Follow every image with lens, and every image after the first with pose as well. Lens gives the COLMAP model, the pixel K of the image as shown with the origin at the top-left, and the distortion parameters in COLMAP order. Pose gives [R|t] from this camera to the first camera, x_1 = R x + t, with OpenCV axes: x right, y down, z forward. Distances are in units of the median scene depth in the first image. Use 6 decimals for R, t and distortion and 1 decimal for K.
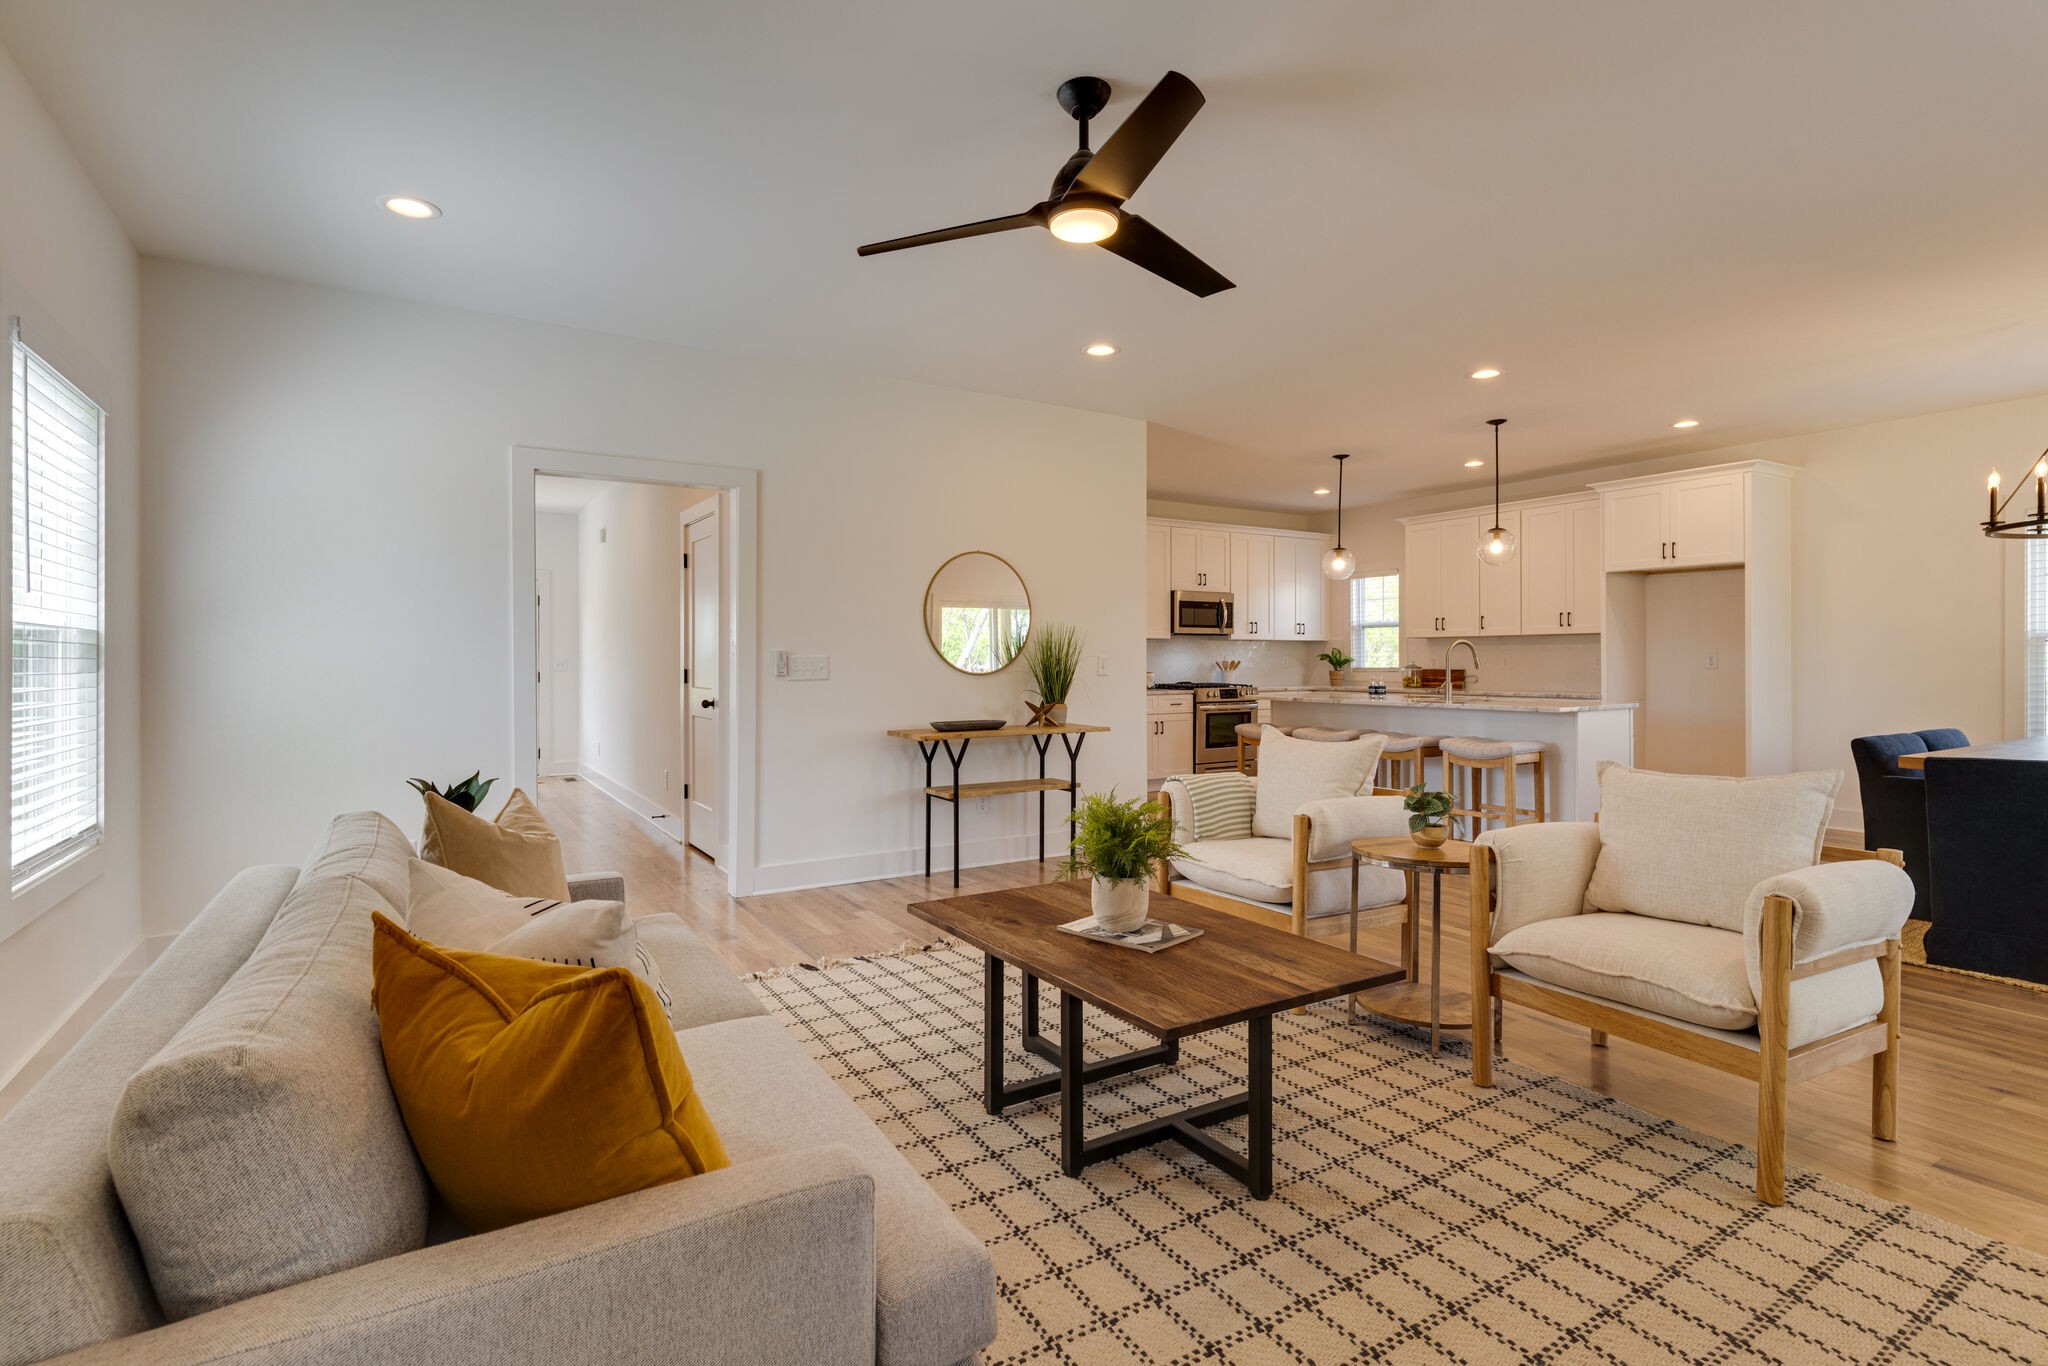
lens RADIAL K [[983.8, 0, 1022.4], [0, 983.8, 667.5], [0, 0, 1]] dist [0.005306, 0.000562]
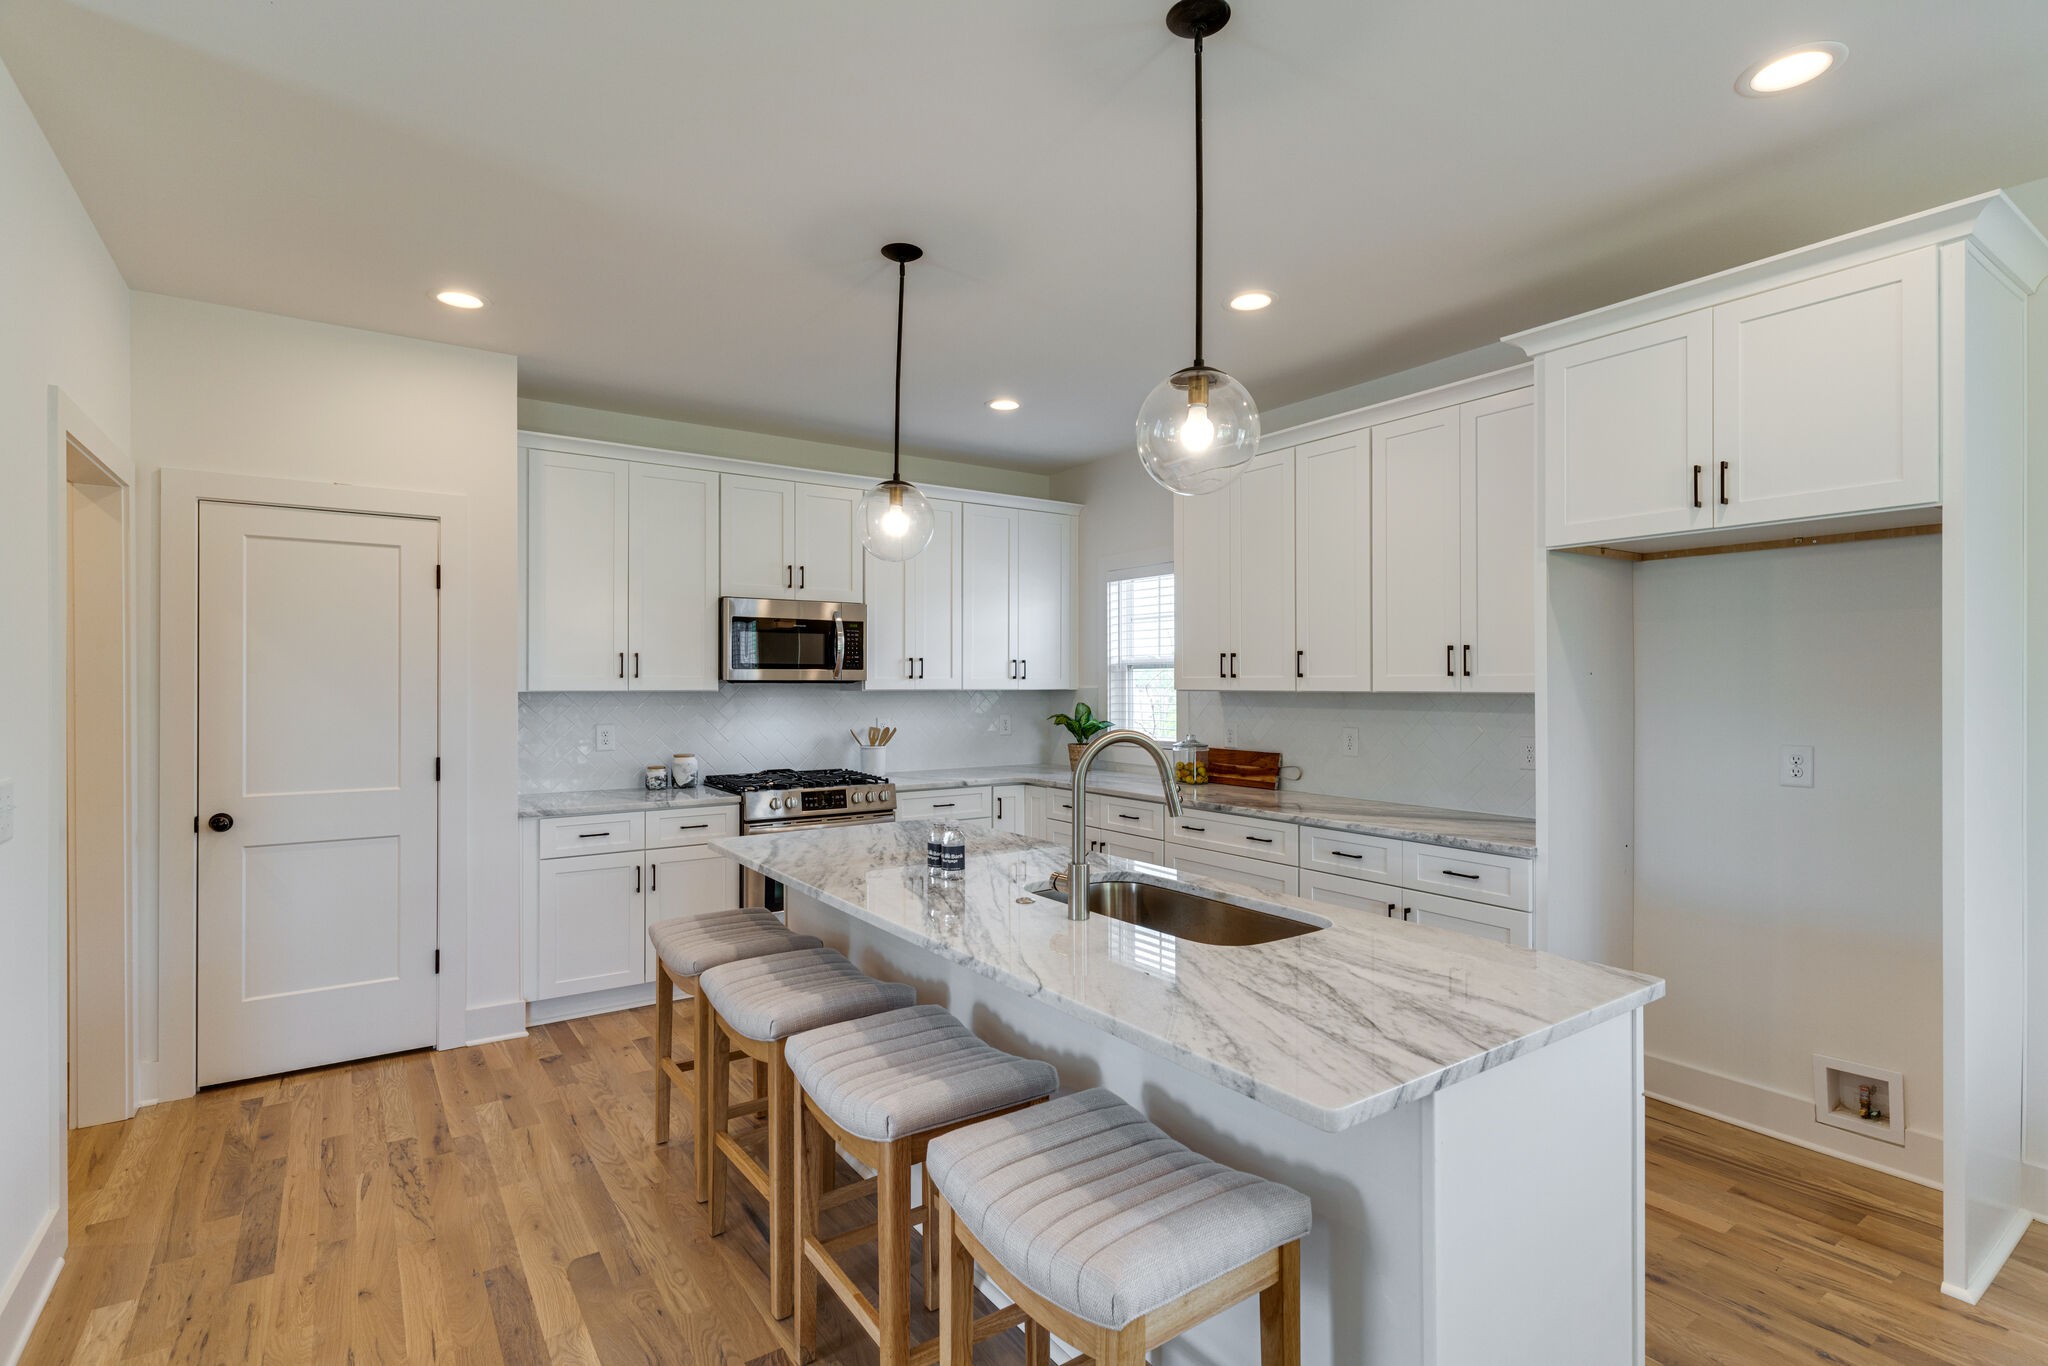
lens RADIAL K [[983.8, 0, 1026.3], [0, 983.8, 688.3], [0, 0, 1]] dist [0.005306, 0.000562]
pose [[0.998691, 0.003414, 0.051029, 0.281836], [-0.003226, 0.999988, -0.003760, -0.028983], [-0.051041, 0.003590, 0.998690, 0.477748]]
